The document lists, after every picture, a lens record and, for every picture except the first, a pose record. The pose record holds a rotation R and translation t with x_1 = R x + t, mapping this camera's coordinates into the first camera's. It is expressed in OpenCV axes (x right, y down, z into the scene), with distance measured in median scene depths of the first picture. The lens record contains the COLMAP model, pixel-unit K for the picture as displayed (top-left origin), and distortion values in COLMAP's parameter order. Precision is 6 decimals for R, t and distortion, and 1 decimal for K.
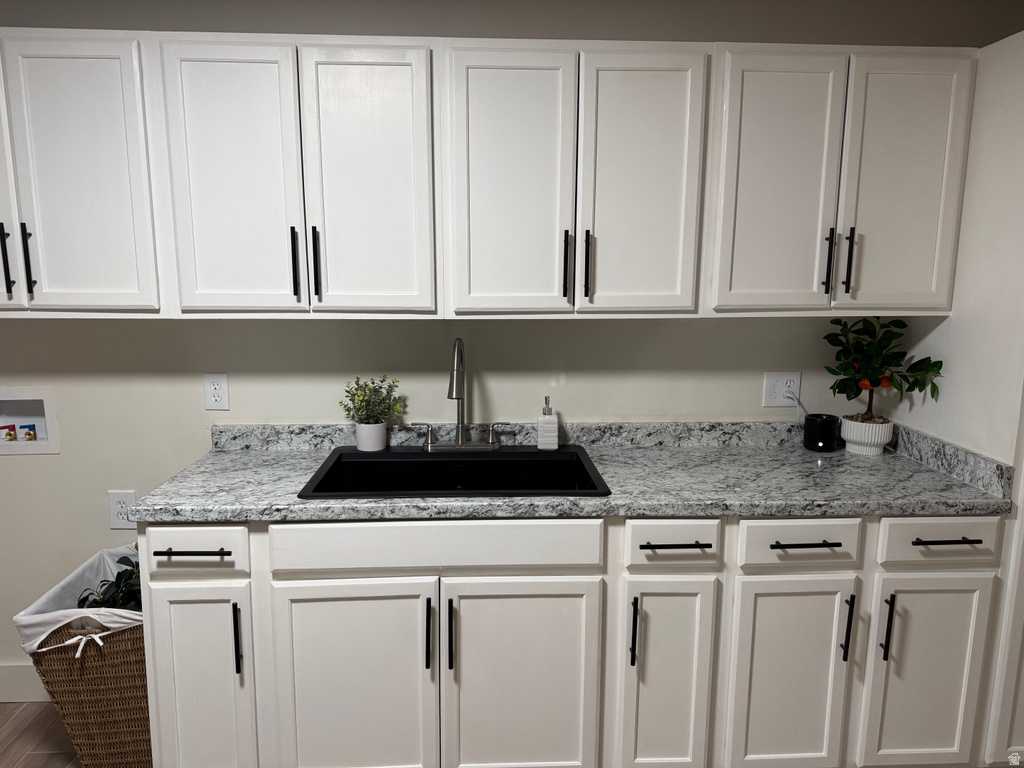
lens RADIAL K [[717.2, 0, 513.2], [0, 717.2, 383.8], [0, 0, 1]] dist [0.046426, -0.059940]
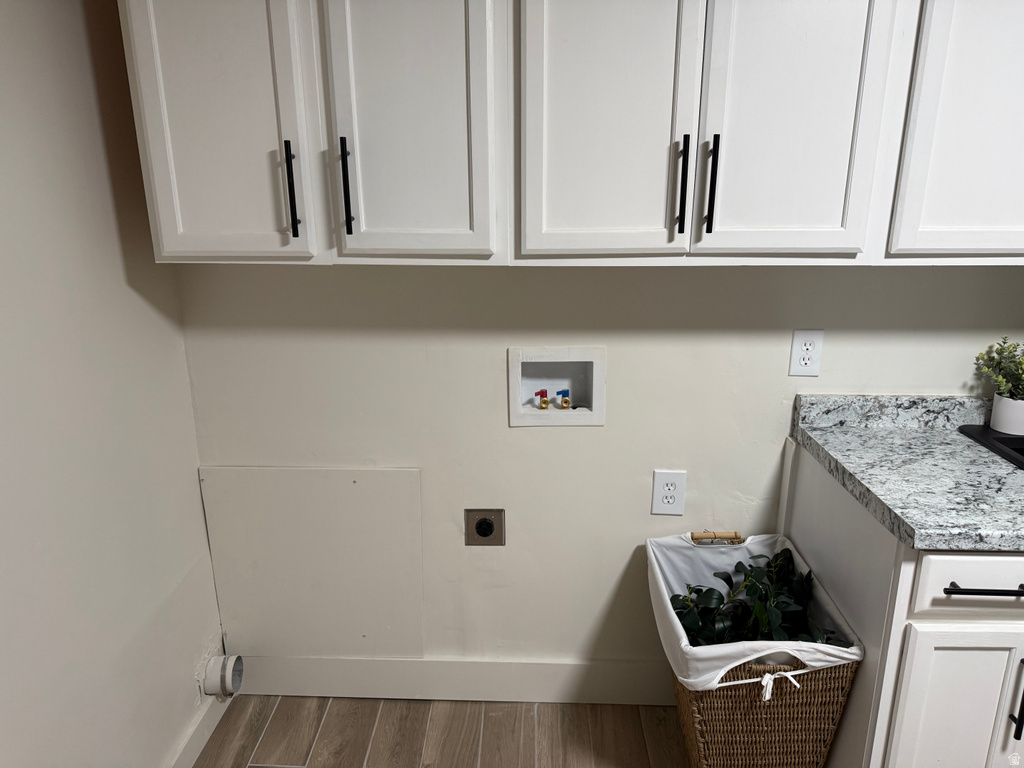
lens RADIAL K [[717.2, 0, 513.2], [0, 717.2, 386.4], [0, 0, 1]] dist [0.046426, -0.059940]
pose [[0.995570, 0.017082, -0.092458, -0.777872], [-0.005851, 0.992707, 0.120409, -0.054884], [0.093841, -0.119335, 0.988409, 0.219992]]
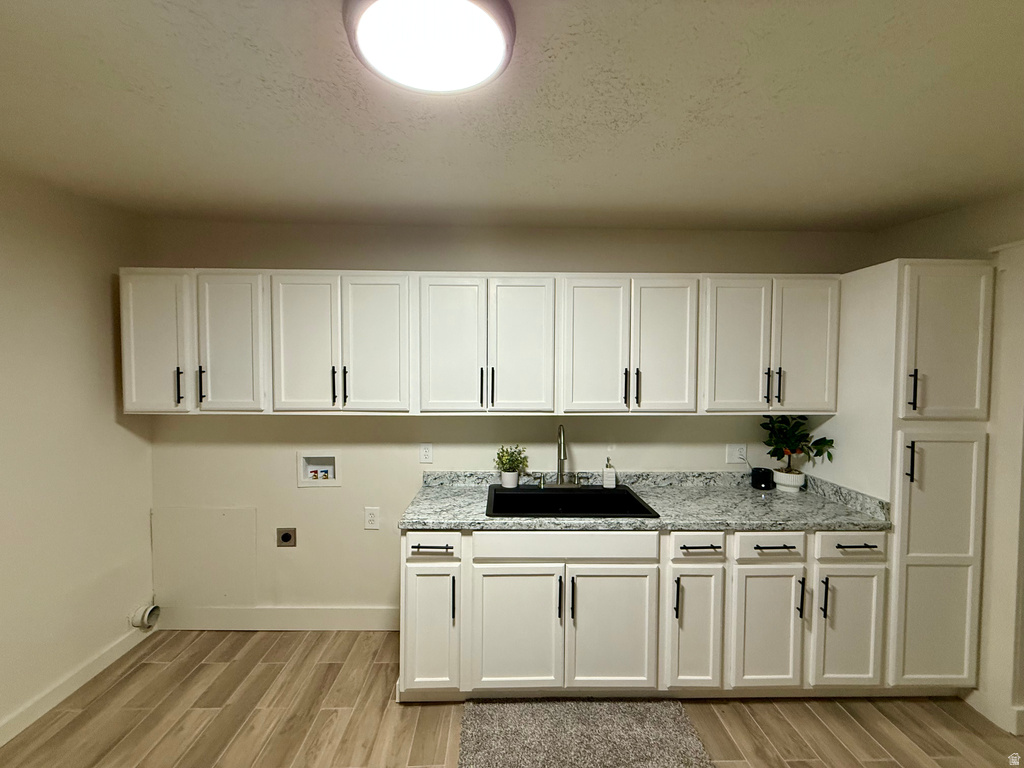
lens RADIAL K [[407.4, 0, 509.2], [0, 407.4, 381.9], [0, 0, 1]] dist [-0.004010, 0.000386]
pose [[0.999235, 0.000825, -0.039094, -0.188402], [-0.006062, 0.990960, -0.134024, -0.037068], [0.038630, 0.134158, 0.990207, -0.053509]]
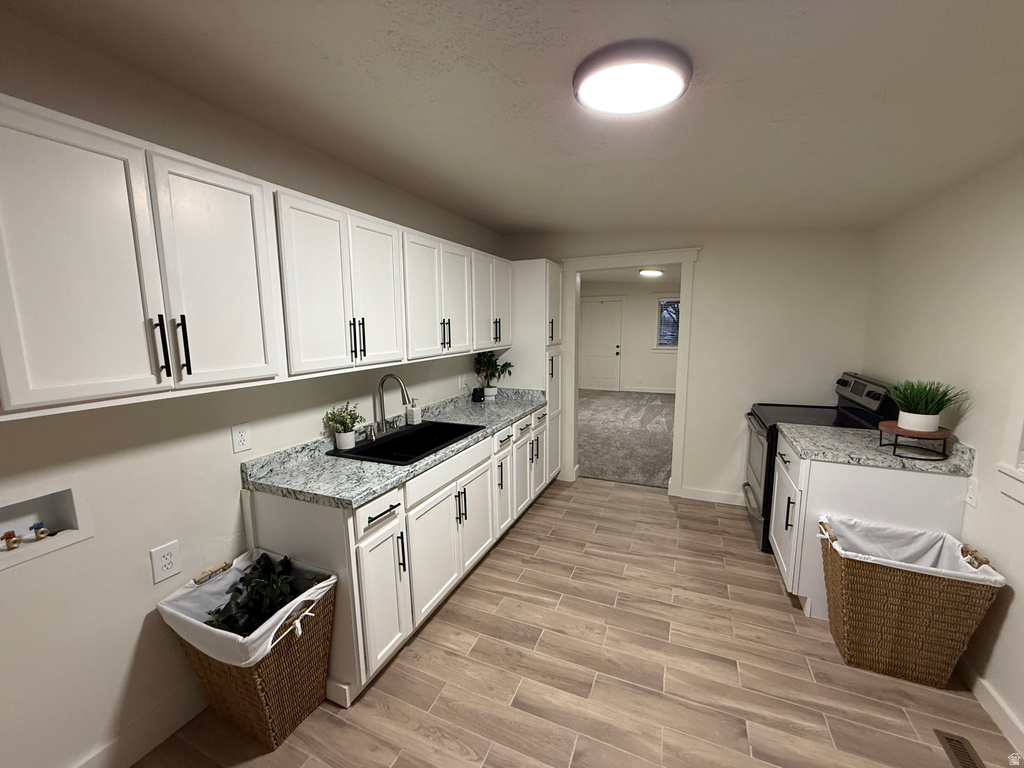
lens RADIAL K [[407.4, 0, 510.6], [0, 407.4, 383.8], [0, 0, 1]] dist [-0.004010, 0.000386]
pose [[0.461033, -0.139016, 0.876427, -0.980630], [0.159751, 0.984519, 0.072126, -0.073473], [-0.872885, 0.106757, 0.476103, 0.232594]]
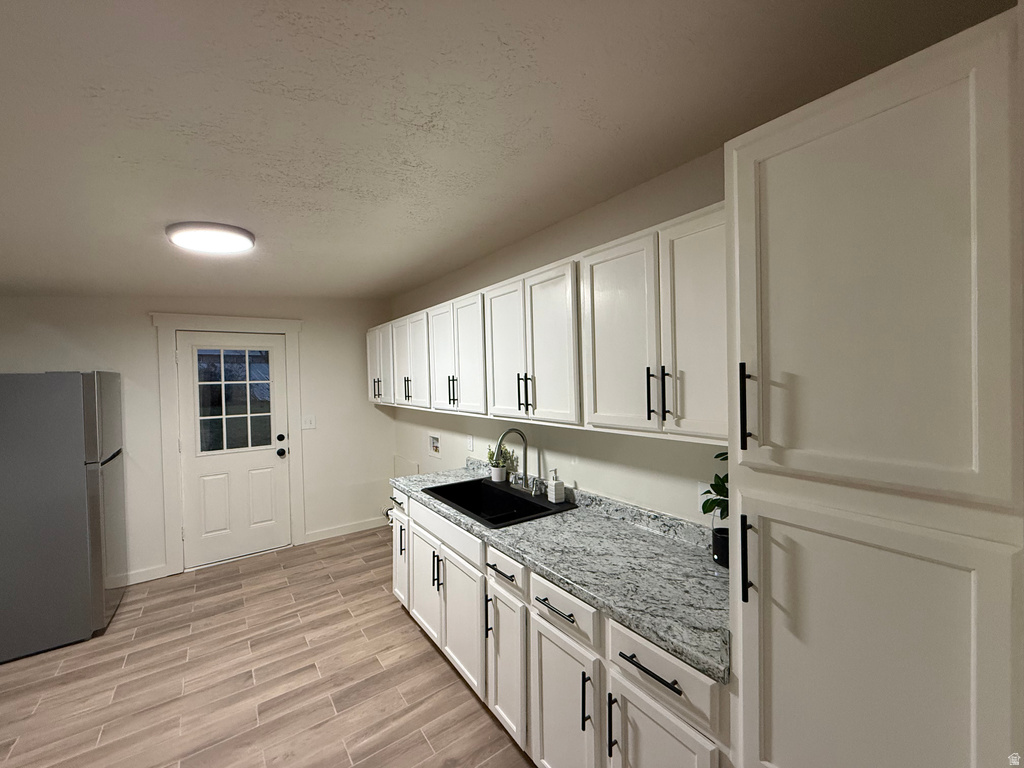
lens RADIAL K [[407.4, 0, 511.8], [0, 407.4, 385.5], [0, 0, 1]] dist [-0.004010, 0.000386]
pose [[0.537424, -0.000631, -0.843312, 0.922883], [-0.116306, 0.990388, -0.074861, -0.108171], [0.835254, 0.138314, 0.532185, 0.451248]]
